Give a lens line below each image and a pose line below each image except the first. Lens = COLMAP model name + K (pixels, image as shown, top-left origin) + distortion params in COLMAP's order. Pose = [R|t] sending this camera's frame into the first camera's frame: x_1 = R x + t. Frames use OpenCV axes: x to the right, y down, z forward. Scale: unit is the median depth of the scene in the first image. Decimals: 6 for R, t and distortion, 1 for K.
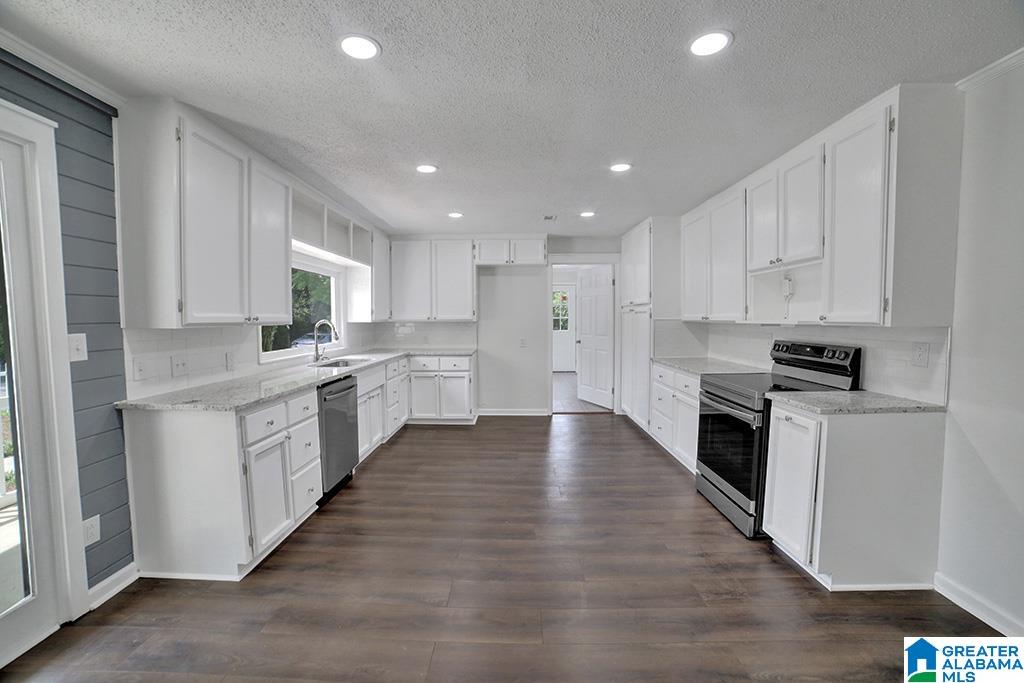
lens RADIAL K [[416.5, 0, 503.2], [0, 416.5, 339.3], [0, 0, 1]] dist [-0.107704, 0.038346]
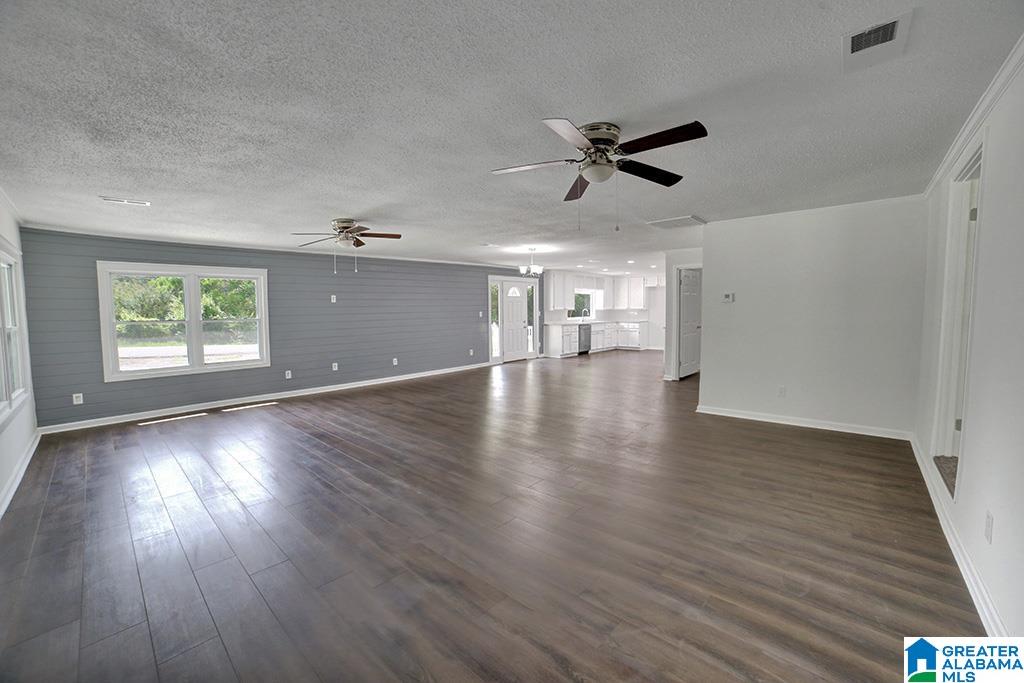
lens RADIAL K [[416.5, 0, 503.2], [0, 416.5, 339.3], [0, 0, 1]] dist [-0.107704, 0.038346]
pose [[0.756469, 0.046693, -0.652360, 1.787371], [-0.026380, 0.998815, 0.040901, 0.110030], [0.653497, -0.013731, 0.756804, -2.807390]]
